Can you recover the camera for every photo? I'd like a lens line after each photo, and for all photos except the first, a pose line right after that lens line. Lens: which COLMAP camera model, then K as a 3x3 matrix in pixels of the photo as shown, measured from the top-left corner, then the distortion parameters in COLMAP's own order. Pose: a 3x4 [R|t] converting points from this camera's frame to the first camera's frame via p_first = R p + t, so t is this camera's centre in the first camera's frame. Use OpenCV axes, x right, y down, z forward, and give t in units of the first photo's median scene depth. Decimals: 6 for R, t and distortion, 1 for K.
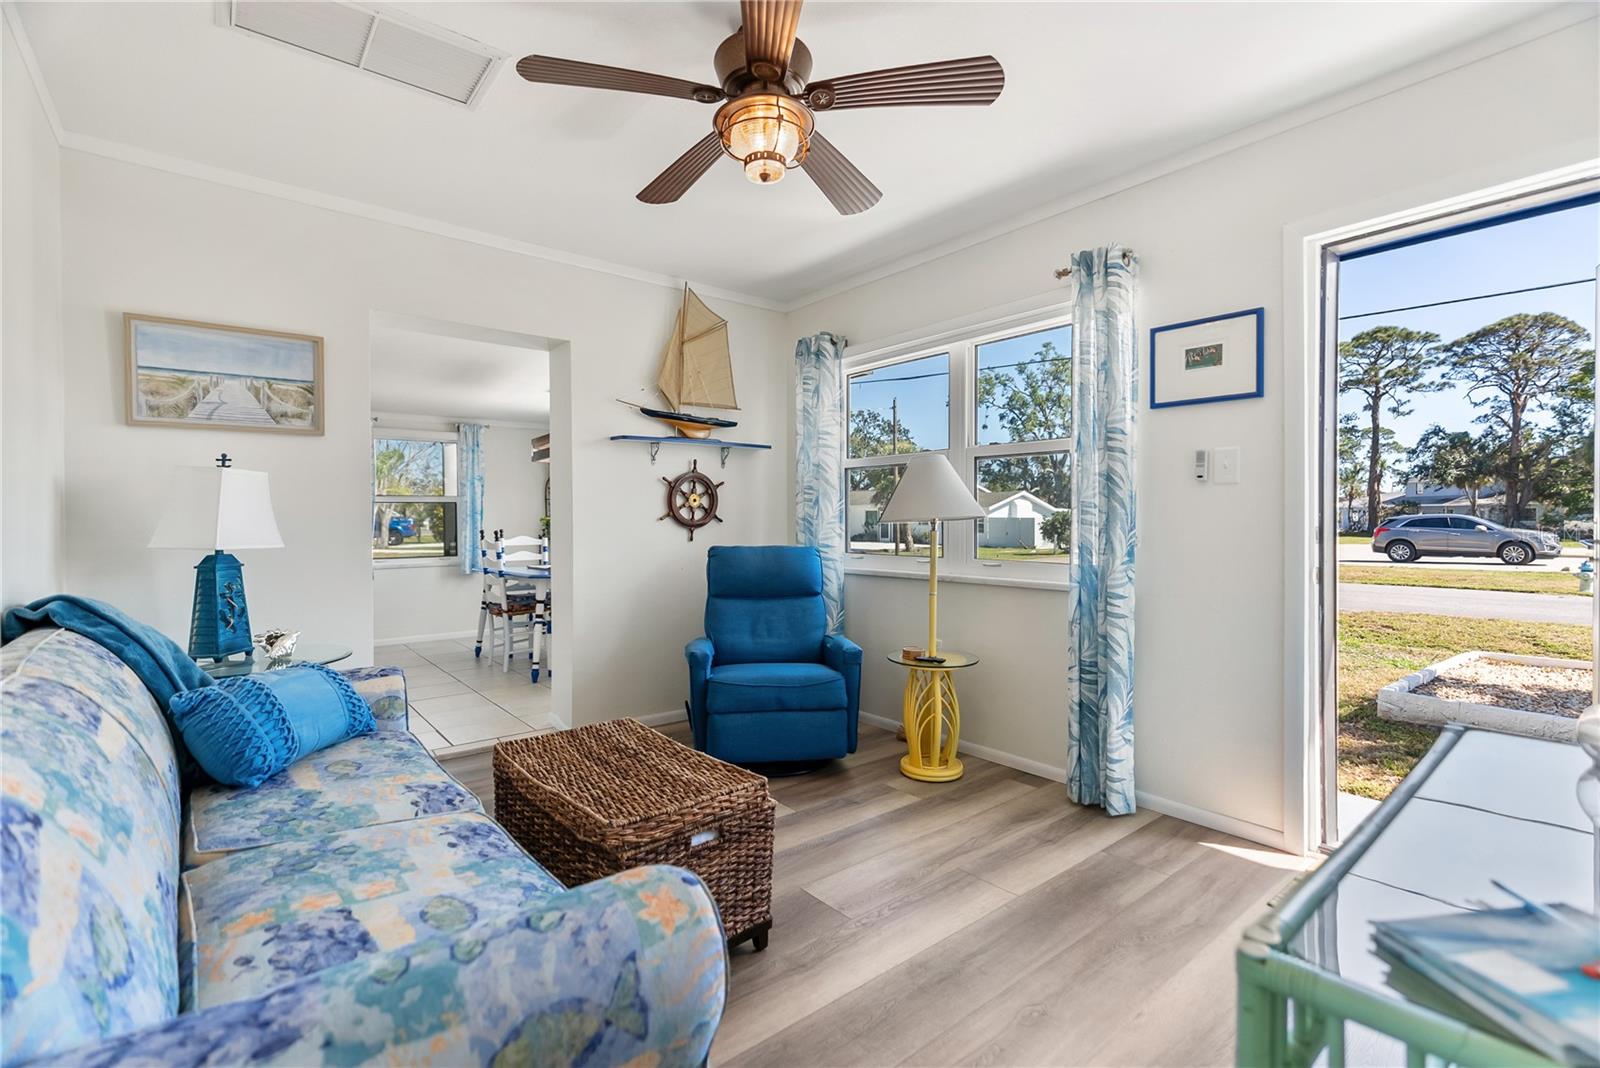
lens RADIAL K [[709.0, 0, 796.2], [0, 709.0, 523.2], [0, 0, 1]] dist [-0.001566, 0.000127]
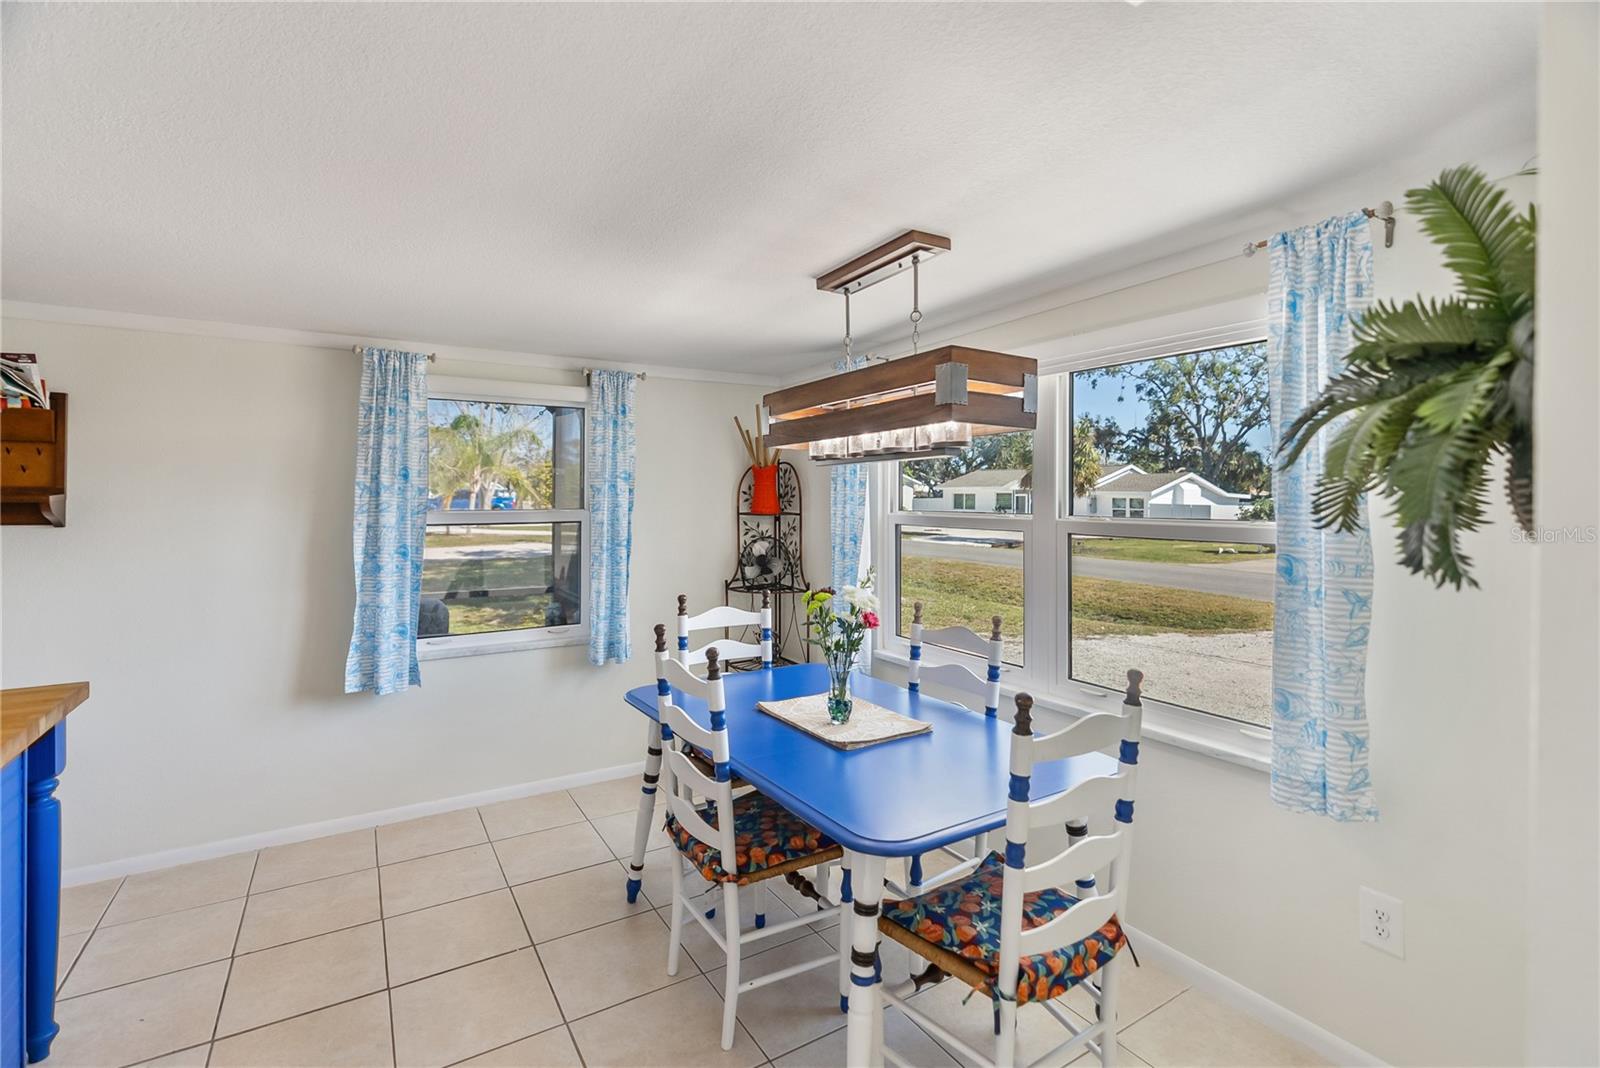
lens RADIAL K [[735.2, 0, 798.8], [0, 735.2, 481.4], [0, 0, 1]] dist [-0.001289, 0.000281]
pose [[0.991932, 0.009860, -0.126387, -0.034600], [-0.013207, 0.999583, -0.025667, -0.006460], [0.126081, 0.027129, 0.991649, 0.066166]]
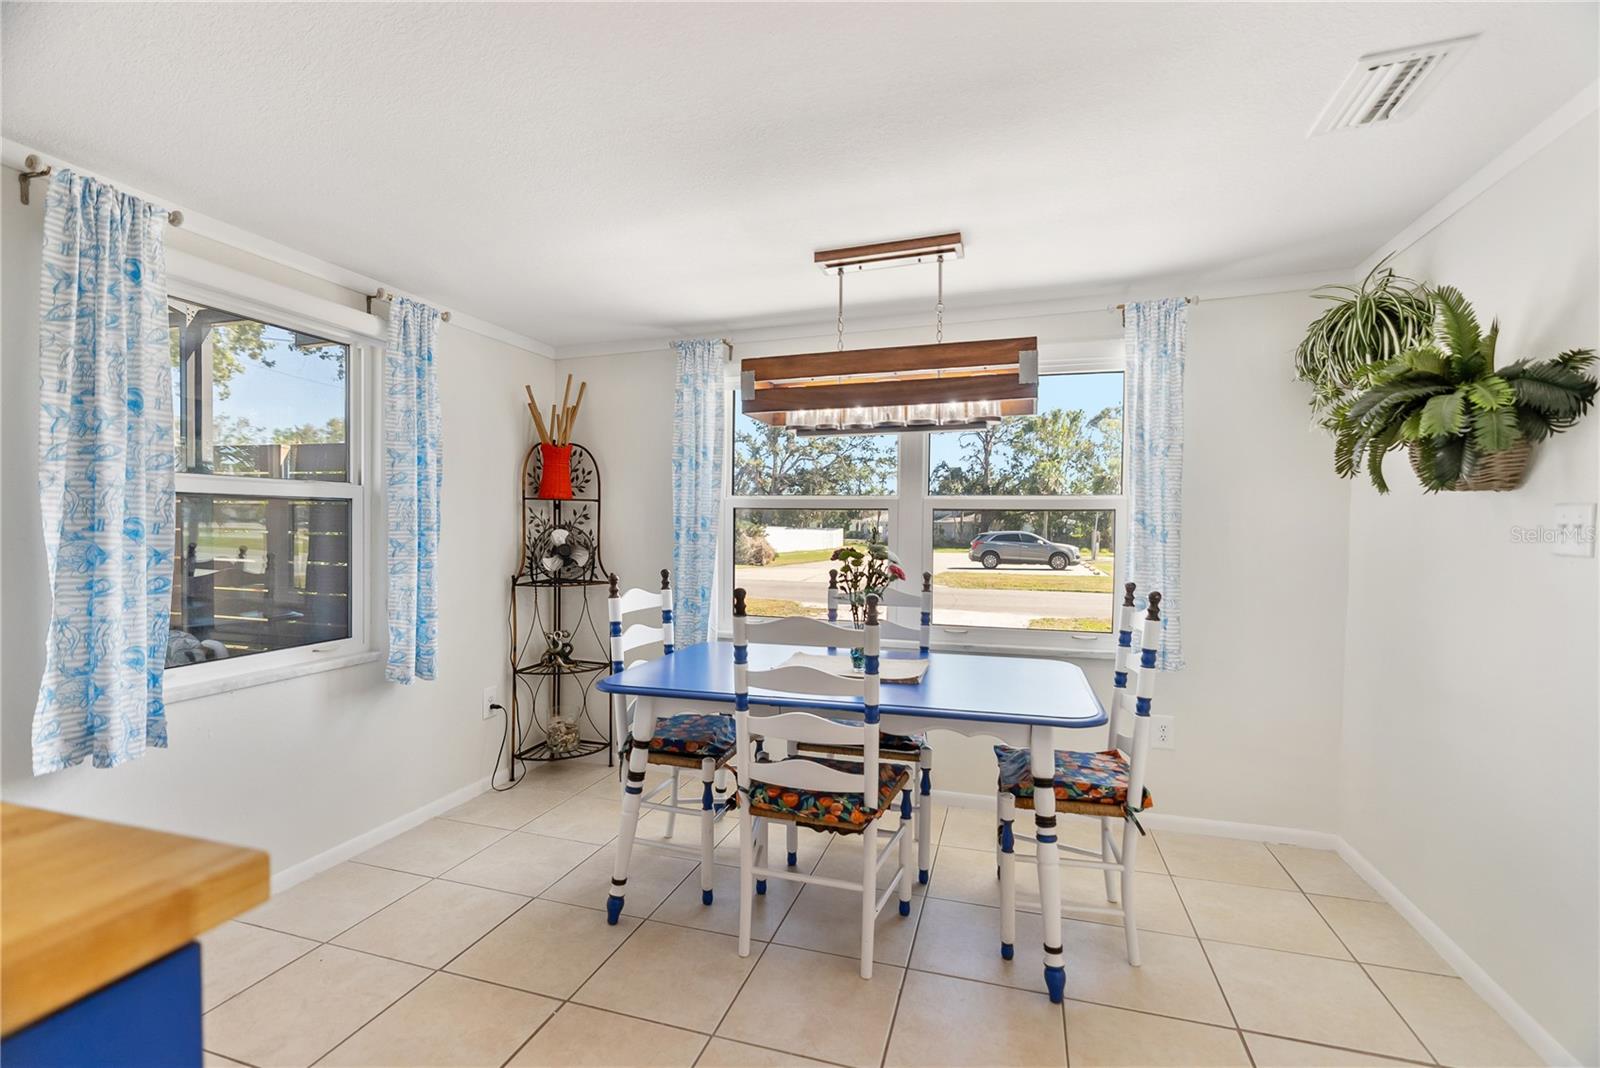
lens RADIAL K [[714.9, 0, 800.0], [0, 714.9, 534.0], [0, 0, 1]] dist [-0.000046, 0.000349]
pose [[0.827479, 0.011221, 0.561385, -0.067784], [-0.014688, 0.999891, 0.001666, -0.002023], [-0.561305, -0.009624, 0.827553, 0.074406]]
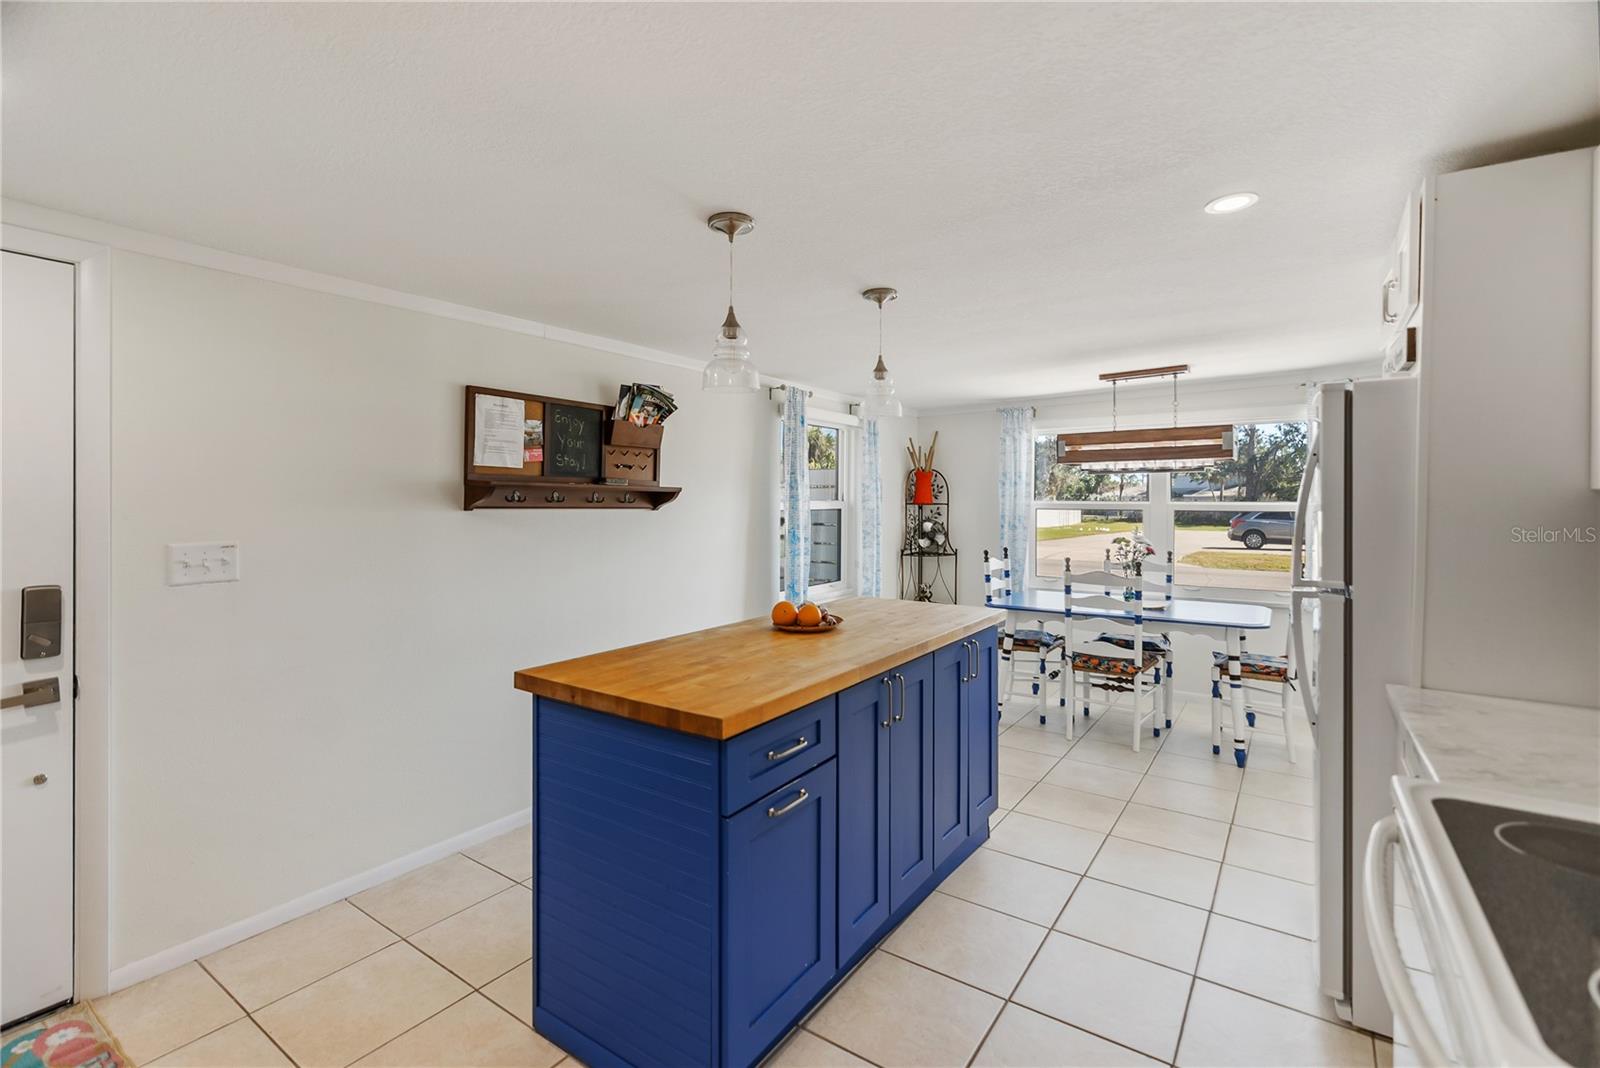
lens RADIAL K [[725.2, 0, 801.9], [0, 725.2, 501.8], [0, 0, 1]] dist [-0.000618, 0.000187]
pose [[0.957636, 0.011519, 0.287751, -0.101007], [-0.010556, 0.999932, -0.004899, -0.004495], [-0.287788, 0.001654, 0.957693, 0.038687]]
